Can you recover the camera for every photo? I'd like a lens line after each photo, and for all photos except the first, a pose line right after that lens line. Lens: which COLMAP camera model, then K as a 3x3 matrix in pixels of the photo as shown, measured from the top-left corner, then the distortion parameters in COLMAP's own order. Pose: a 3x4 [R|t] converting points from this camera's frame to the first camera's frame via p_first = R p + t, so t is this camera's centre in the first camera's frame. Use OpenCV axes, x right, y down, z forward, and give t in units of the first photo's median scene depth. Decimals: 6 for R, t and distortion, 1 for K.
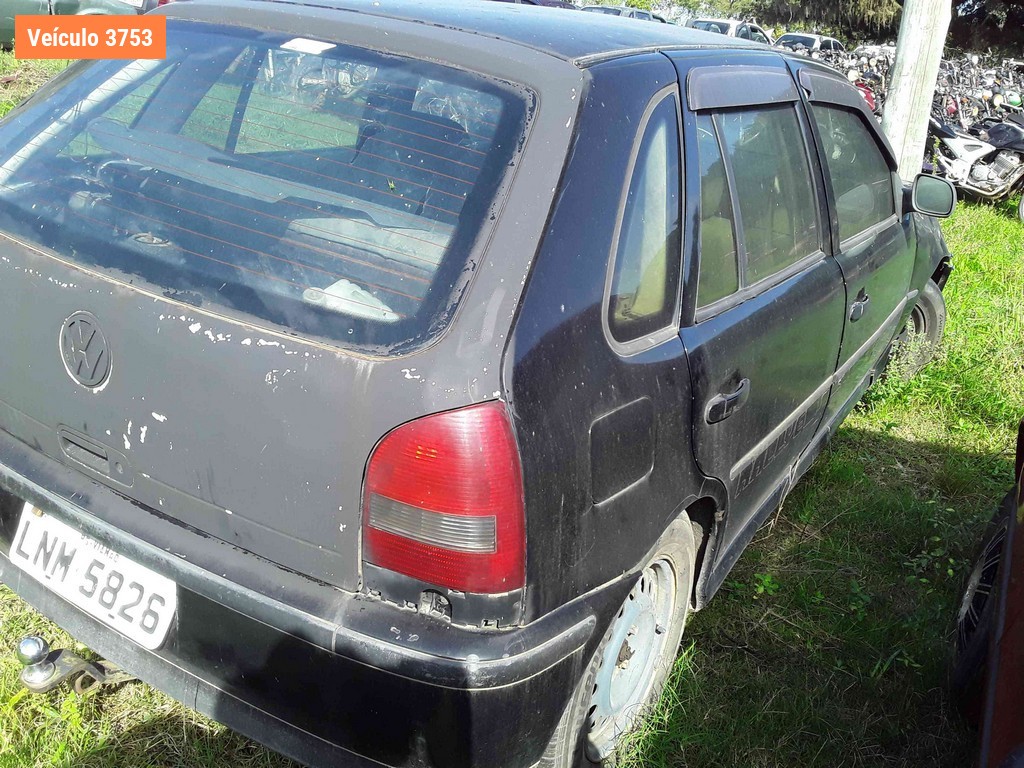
lens RADIAL K [[965.4, 0, 512.0], [0, 965.4, 384.0], [0, 0, 1]] dist [0.114609, -0.256662]
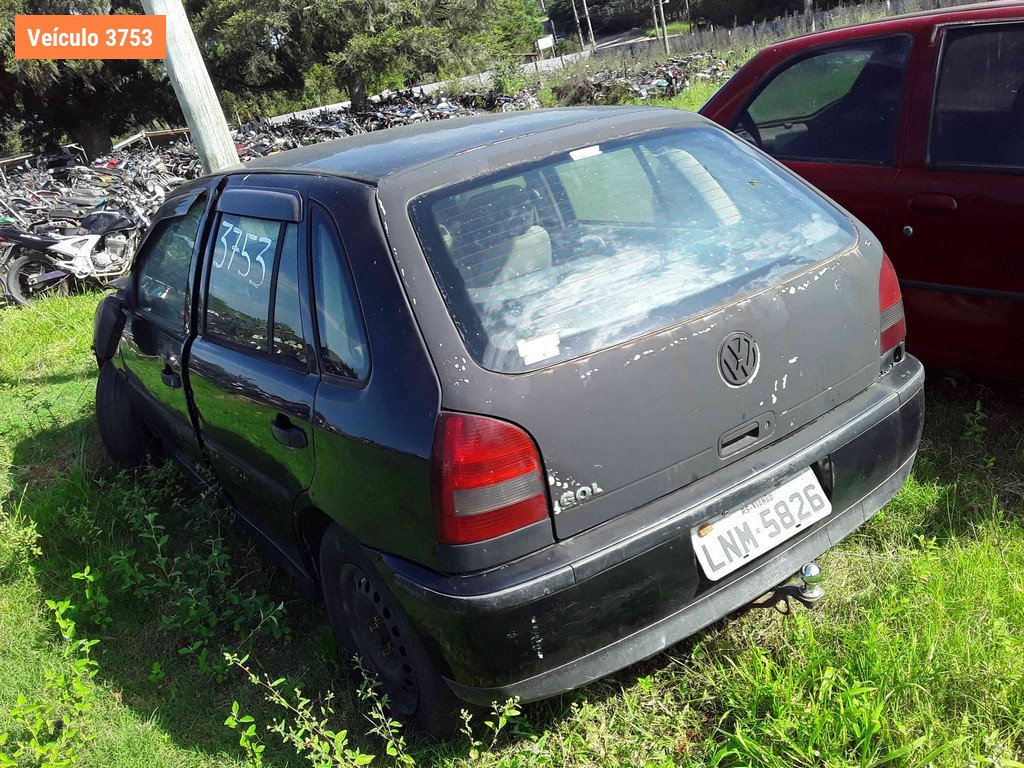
lens RADIAL K [[988.9, 0, 538.9], [0, 988.9, 344.1], [0, 0, 1]] dist [0.118091, -0.285933]
pose [[0.351530, -0.430966, 0.831081, -1.602323], [0.544741, 0.816139, 0.192804, -0.453125], [-0.761370, 0.384947, 0.521662, 0.423859]]
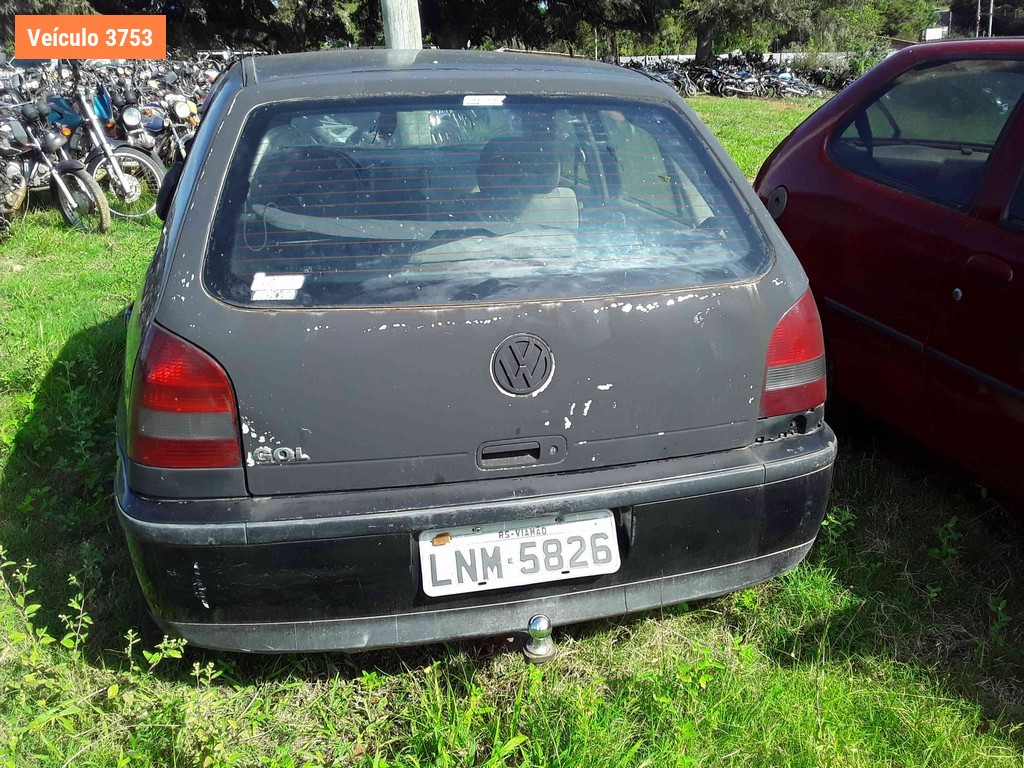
lens RADIAL K [[992.5, 0, 512.4], [0, 992.5, 360.5], [0, 0, 1]] dist [0.132217, -0.300139]
pose [[0.682474, -0.326401, 0.653981, -1.167648], [0.342652, 0.933213, 0.108184, -0.166512], [-0.645615, 0.150256, 0.748735, 0.064217]]
